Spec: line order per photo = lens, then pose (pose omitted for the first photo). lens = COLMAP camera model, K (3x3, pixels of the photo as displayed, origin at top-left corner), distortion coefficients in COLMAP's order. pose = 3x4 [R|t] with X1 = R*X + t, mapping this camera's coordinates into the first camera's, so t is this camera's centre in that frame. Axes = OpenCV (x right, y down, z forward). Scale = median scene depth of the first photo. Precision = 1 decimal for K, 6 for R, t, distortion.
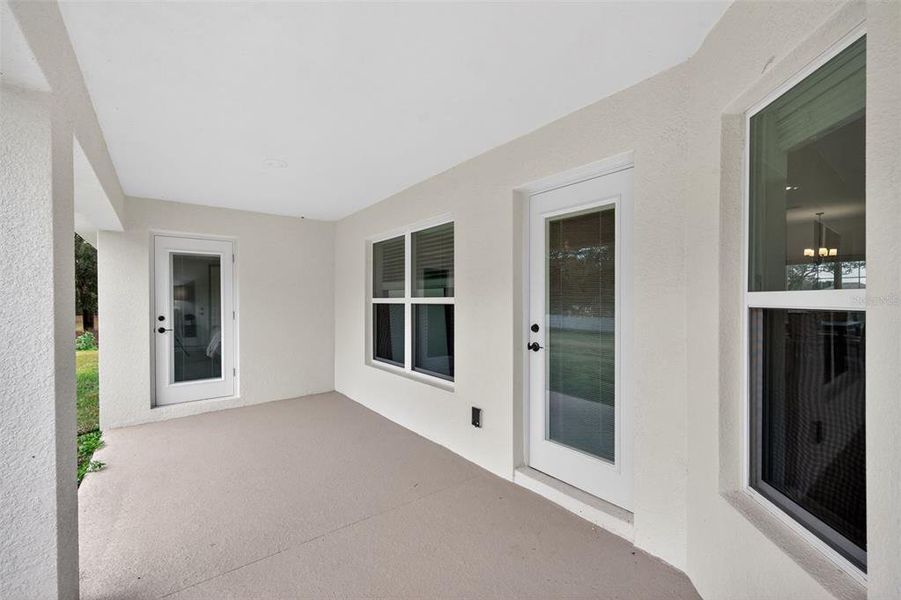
lens RADIAL K [[364.6, 0, 450.5], [0, 364.6, 300.0], [0, 0, 1]] dist [-0.000586, -0.000073]
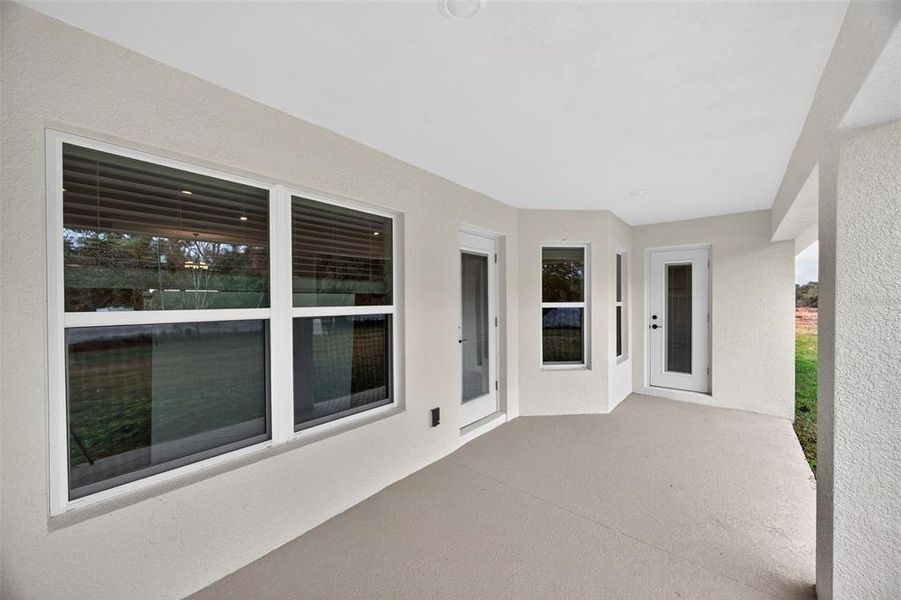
lens RADIAL K [[350.5, 0, 451.7], [0, 350.5, 300.4], [0, 0, 1]] dist [0.000018, -0.000027]
pose [[-0.215134, -0.000115, 0.976585, -0.778341], [0.006118, 0.999980, 0.001465, -0.018967], [-0.976565, 0.006290, -0.215129, 0.965883]]
